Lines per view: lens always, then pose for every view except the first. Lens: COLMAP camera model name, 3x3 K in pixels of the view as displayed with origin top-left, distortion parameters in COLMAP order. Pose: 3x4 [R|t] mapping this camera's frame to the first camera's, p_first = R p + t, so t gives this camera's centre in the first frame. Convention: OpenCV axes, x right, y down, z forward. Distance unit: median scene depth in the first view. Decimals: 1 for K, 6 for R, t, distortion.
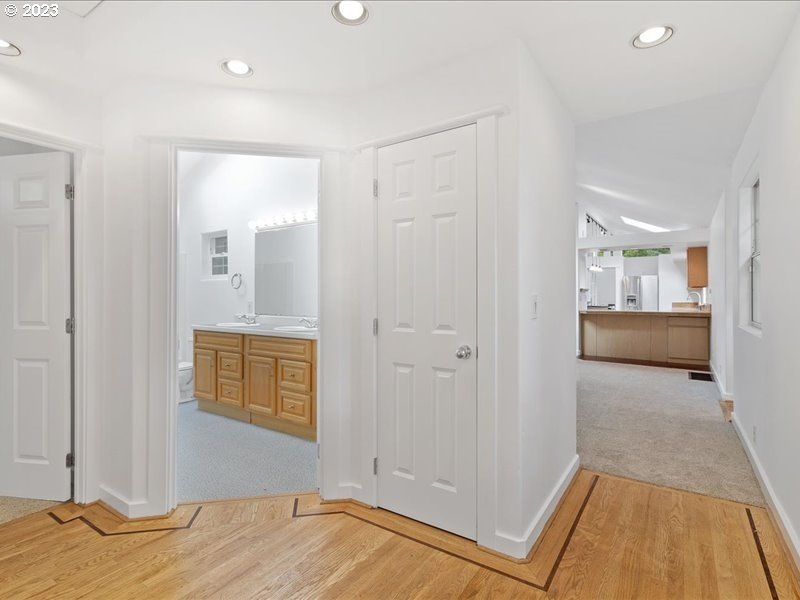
lens RADIAL K [[414.4, 0, 400.3], [0, 414.4, 296.1], [0, 0, 1]] dist [0.002427, 0.000543]
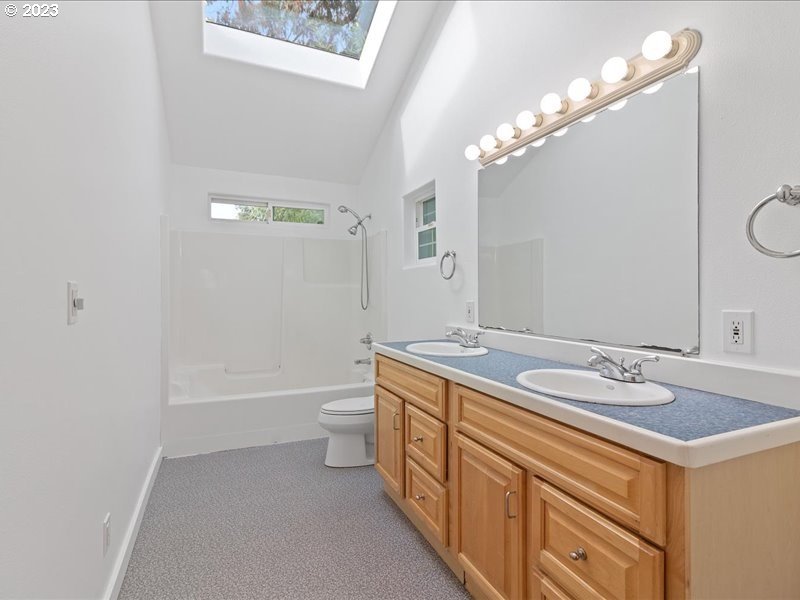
lens RADIAL K [[414.4, 0, 400.3], [0, 414.4, 296.1], [0, 0, 1]] dist [0.002427, 0.000543]
pose [[0.847237, -0.002017, -0.531211, -0.187910], [0.007418, 0.999940, 0.008035, 0.000290], [0.531163, -0.010748, 0.847201, 0.604004]]
